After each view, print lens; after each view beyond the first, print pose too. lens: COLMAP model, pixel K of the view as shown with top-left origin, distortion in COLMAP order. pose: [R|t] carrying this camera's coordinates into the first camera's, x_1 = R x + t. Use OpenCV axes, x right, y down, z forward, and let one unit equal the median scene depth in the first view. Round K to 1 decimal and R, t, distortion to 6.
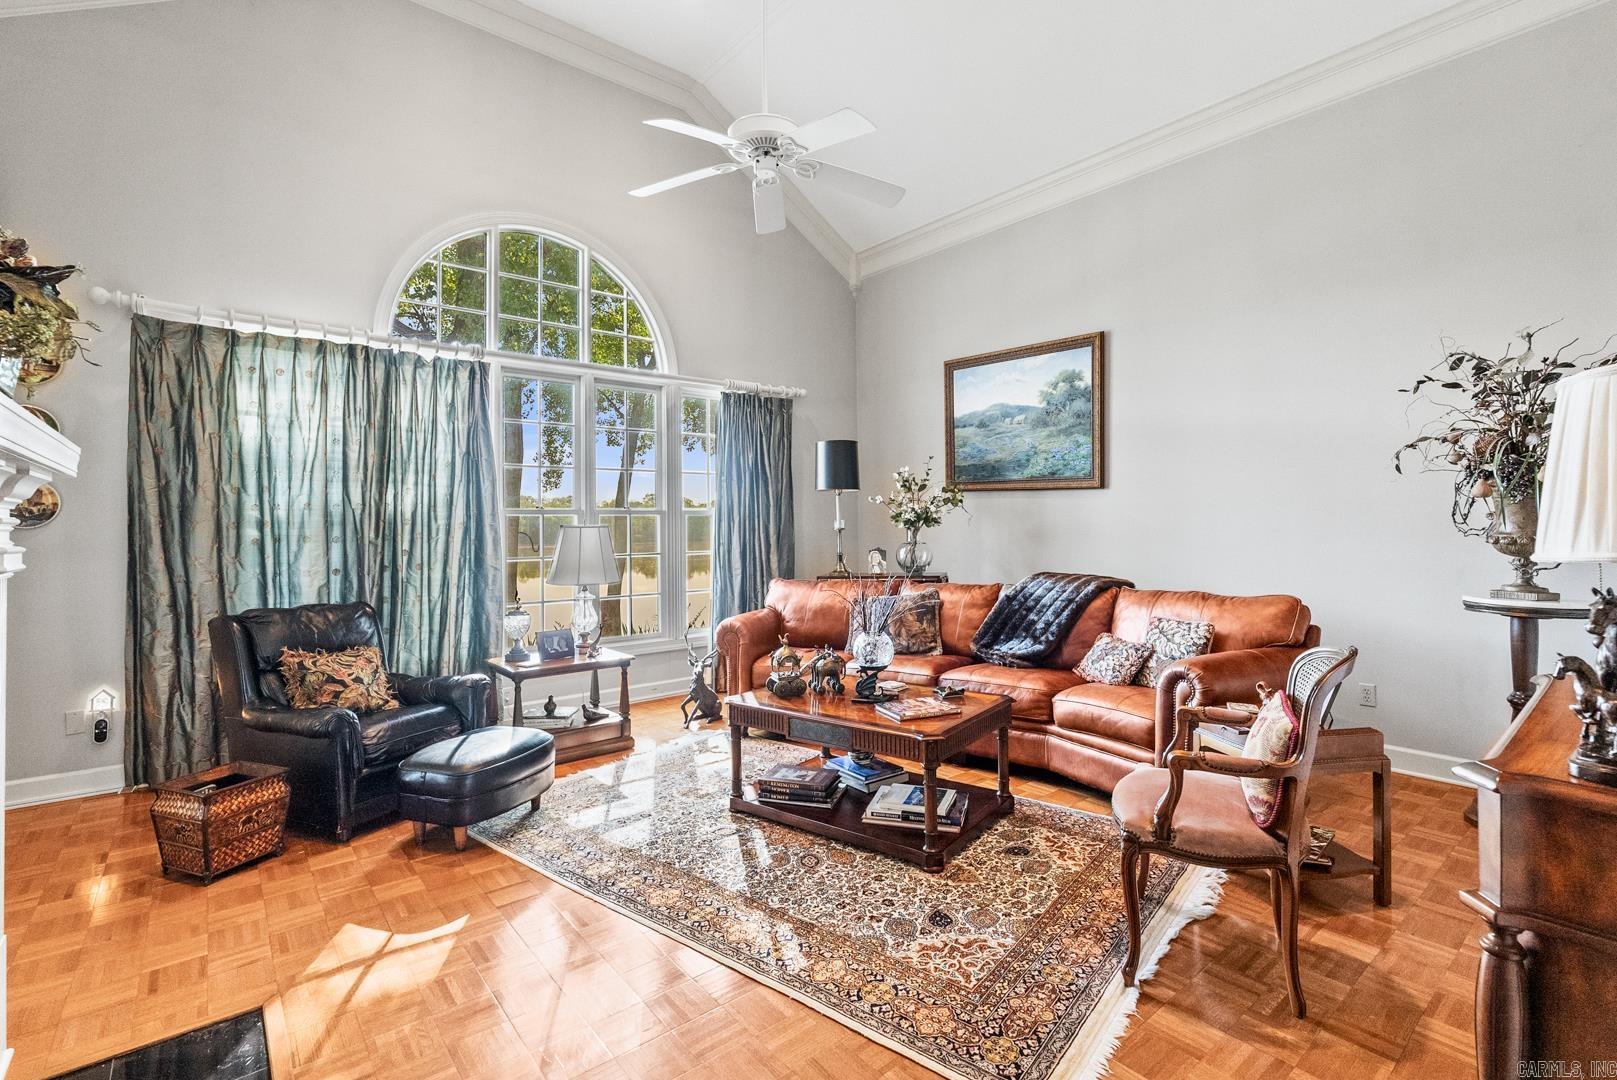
lens RADIAL K [[728.6, 0, 804.8], [0, 728.6, 530.5], [0, 0, 1]] dist [-0.003631, -0.000693]
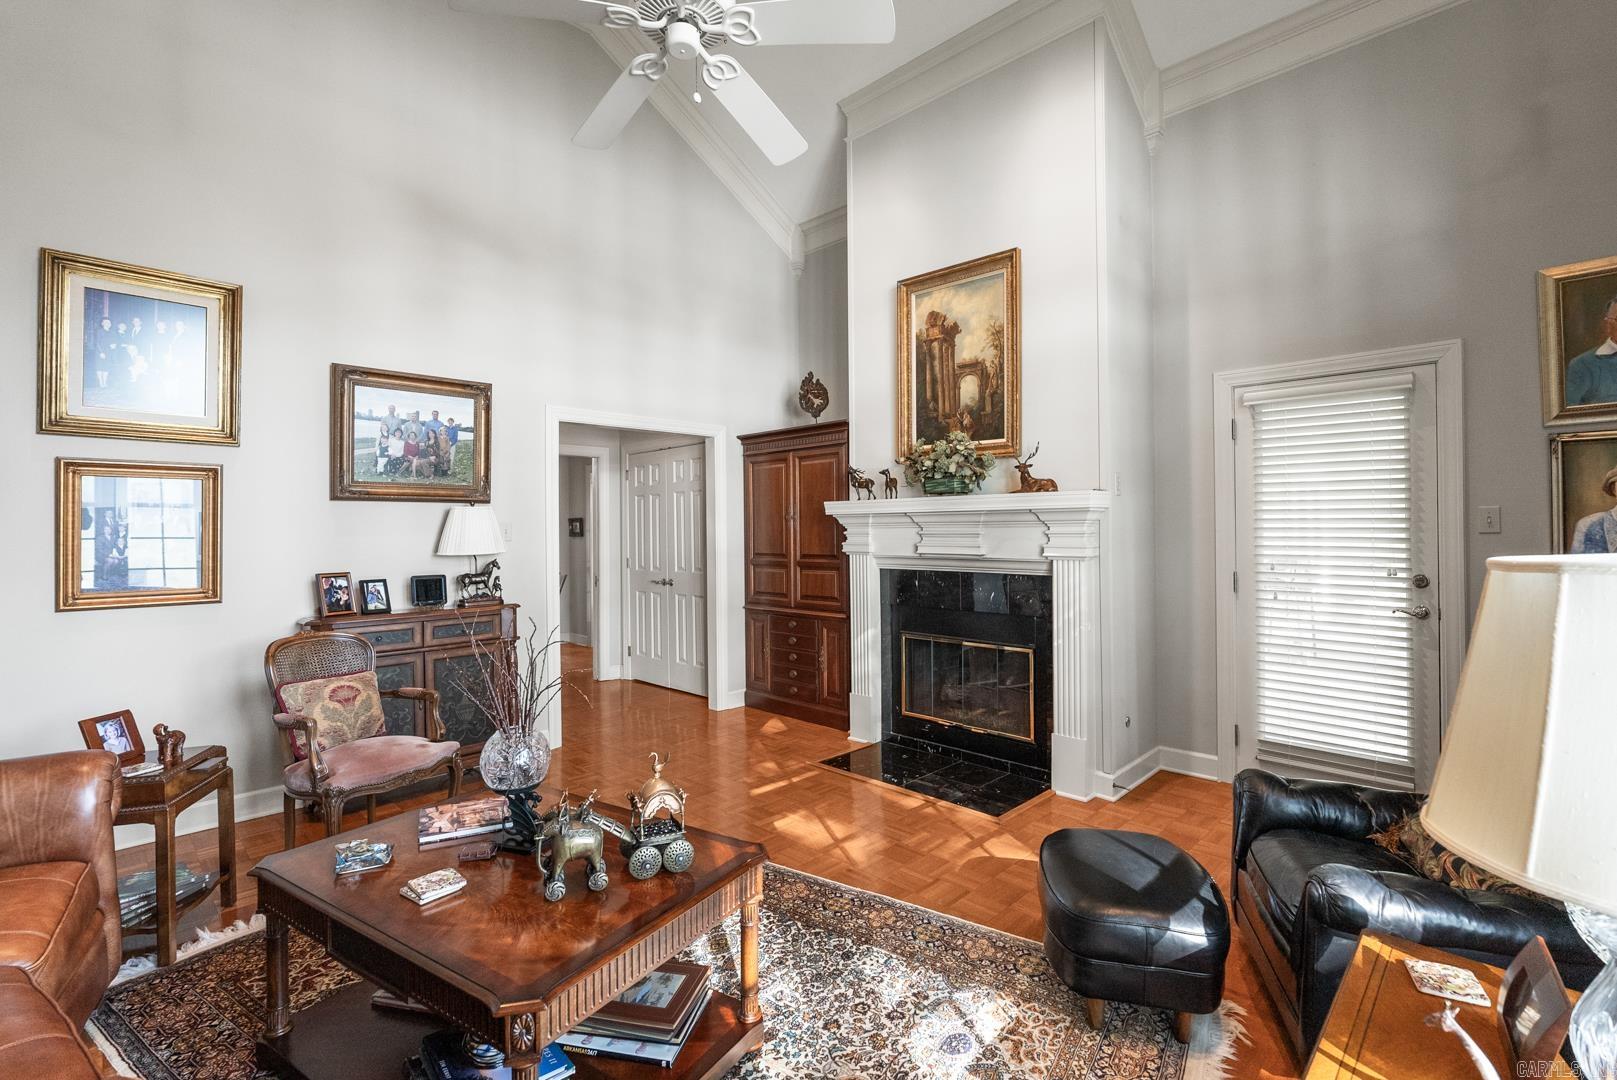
lens RADIAL K [[728.6, 0, 808.5], [0, 728.6, 530.2], [0, 0, 1]] dist [-0.003631, -0.000693]
pose [[-0.995805, 0.015026, -0.090253, -0.106490], [0.015007, 0.999887, 0.000890, -0.019429], [0.090257, -0.000468, -0.995918, 1.767685]]
